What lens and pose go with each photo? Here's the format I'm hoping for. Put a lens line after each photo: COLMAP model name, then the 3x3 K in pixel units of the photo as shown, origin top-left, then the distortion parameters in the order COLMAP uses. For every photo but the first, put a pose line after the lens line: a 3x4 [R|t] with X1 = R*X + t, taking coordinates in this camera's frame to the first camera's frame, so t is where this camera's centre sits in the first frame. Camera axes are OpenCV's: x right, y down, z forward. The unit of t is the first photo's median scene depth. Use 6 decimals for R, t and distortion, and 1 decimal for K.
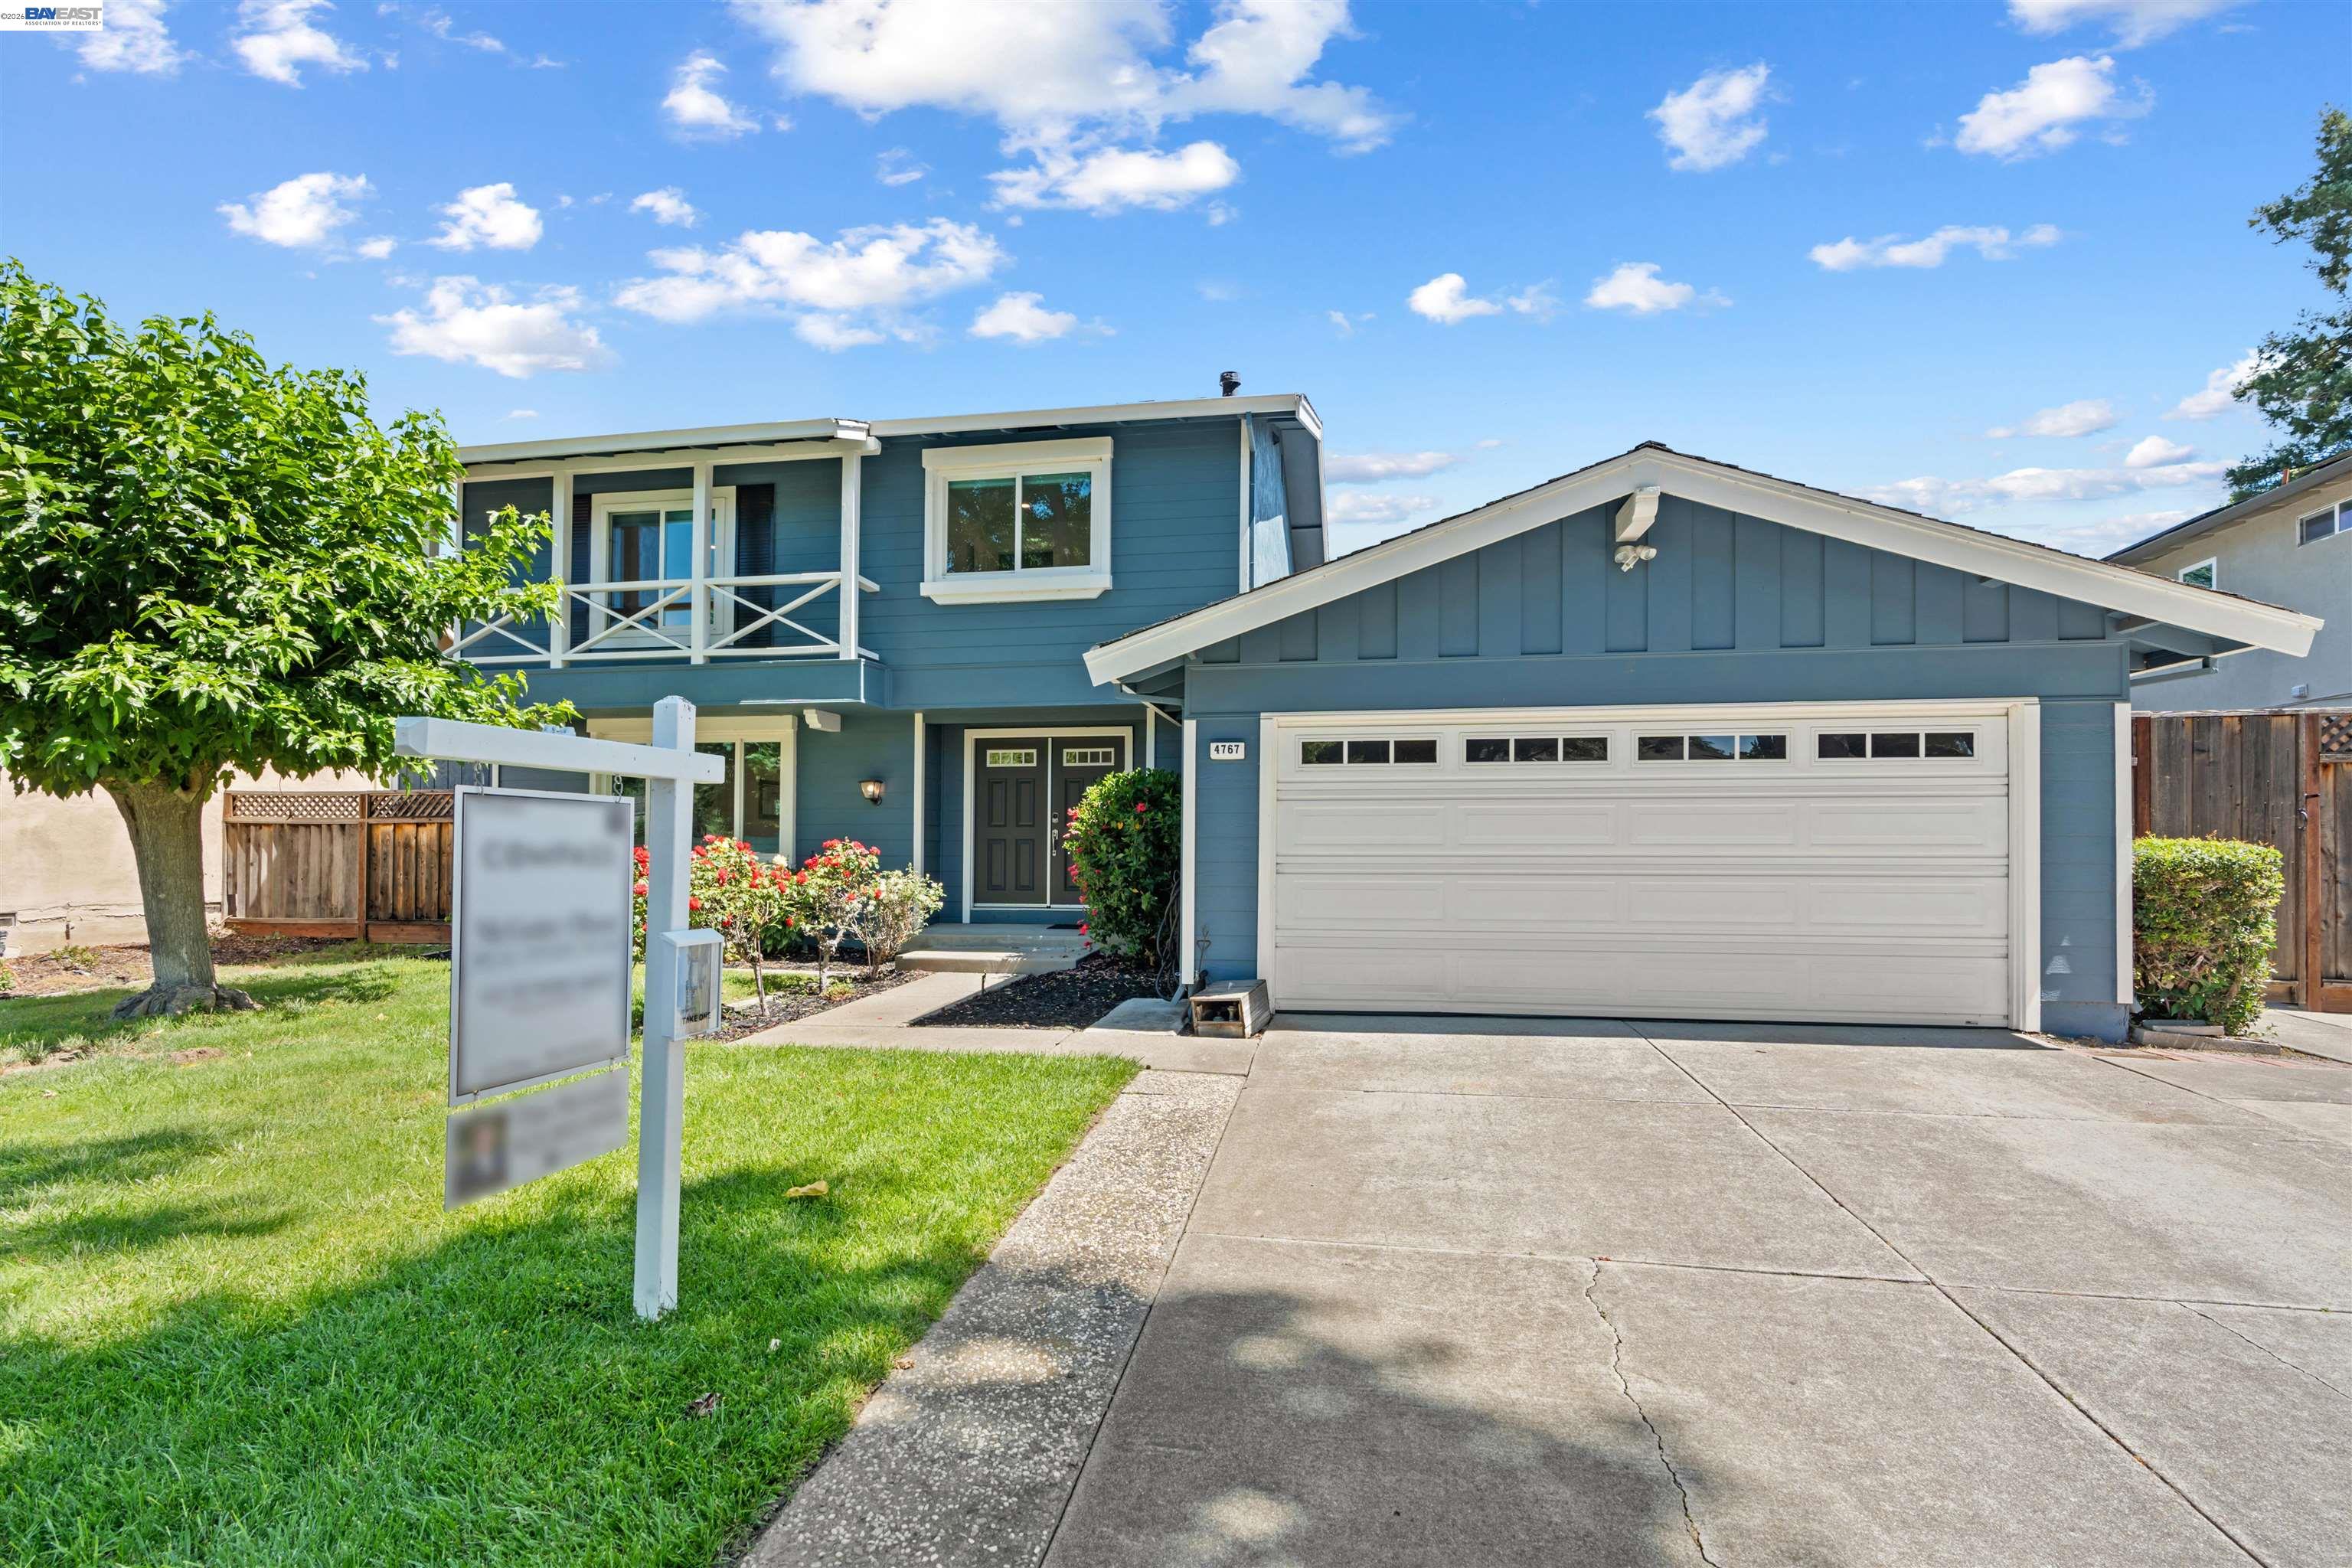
lens RADIAL K [[1078.7, 0, 1165.1], [0, 1078.7, 797.4], [0, 0, 1]] dist [-0.013349, 0.006119]
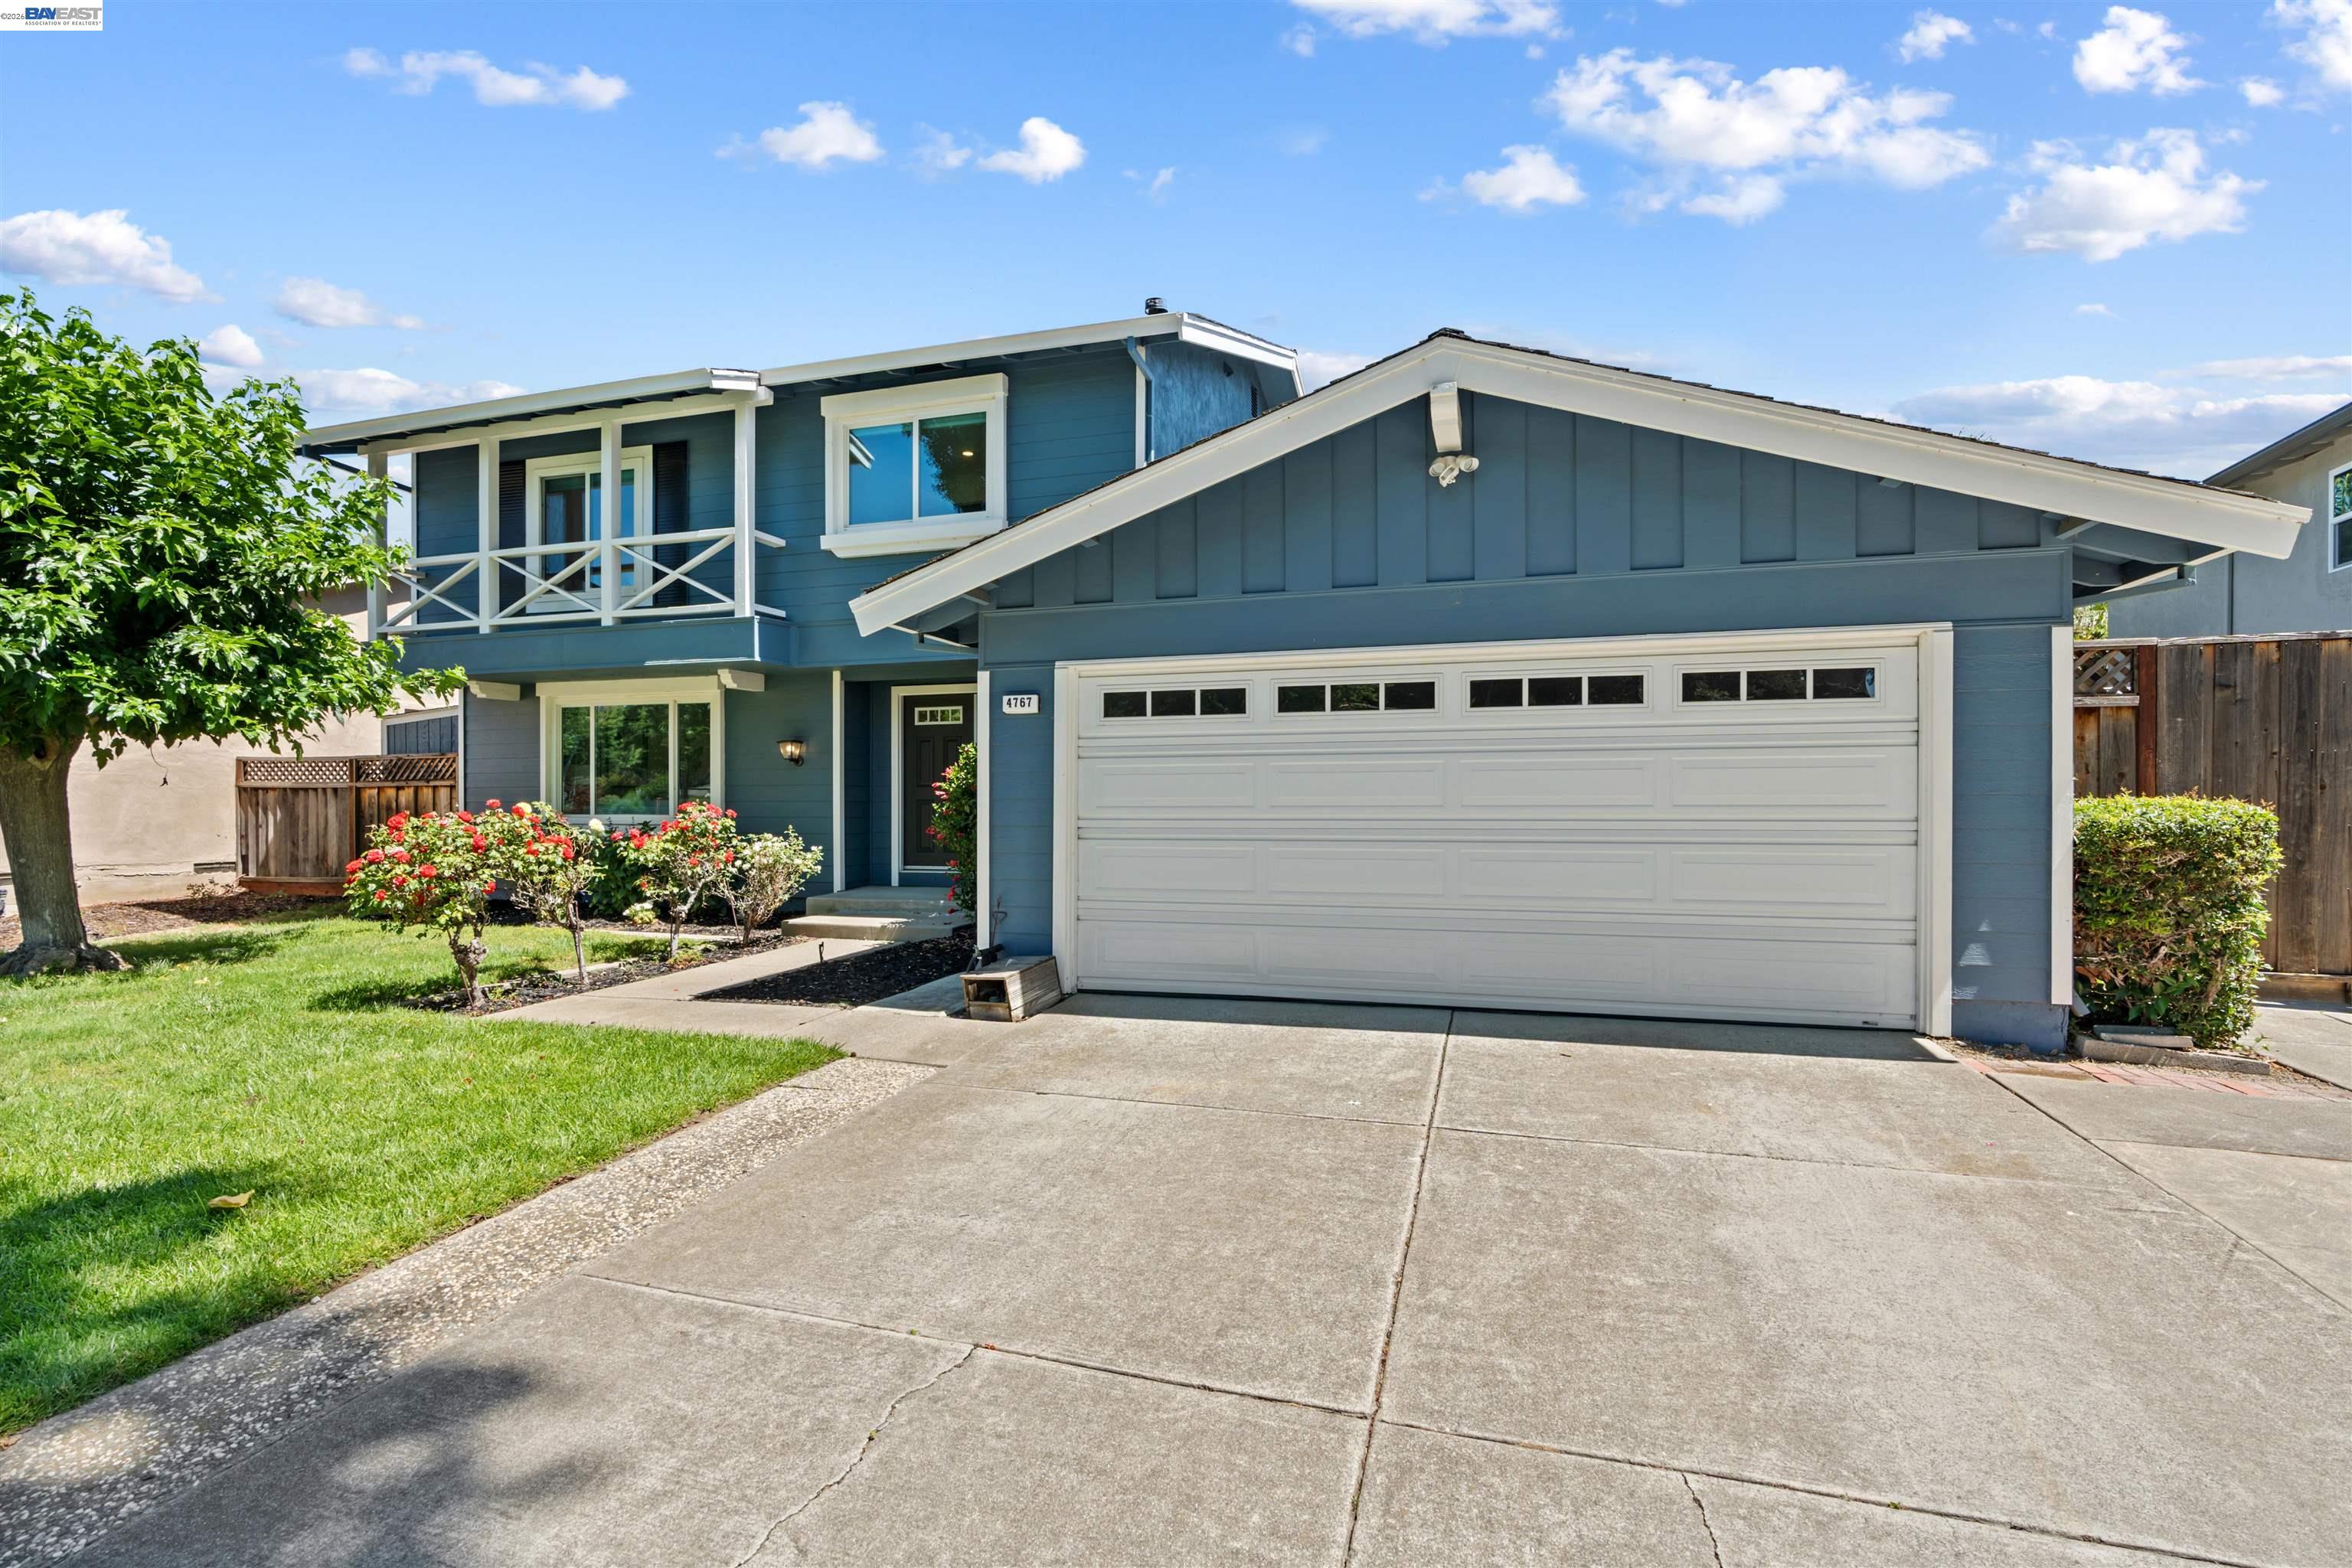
lens RADIAL K [[1071.0, 0, 1175.4], [0, 1071.0, 774.3], [0, 0, 1]] dist [-0.013526, 0.005158]
pose [[0.992126, -0.007052, -0.125046, 0.324941], [0.009424, 0.999787, 0.018386, 0.000506], [0.124890, -0.019420, 0.991981, 0.129795]]
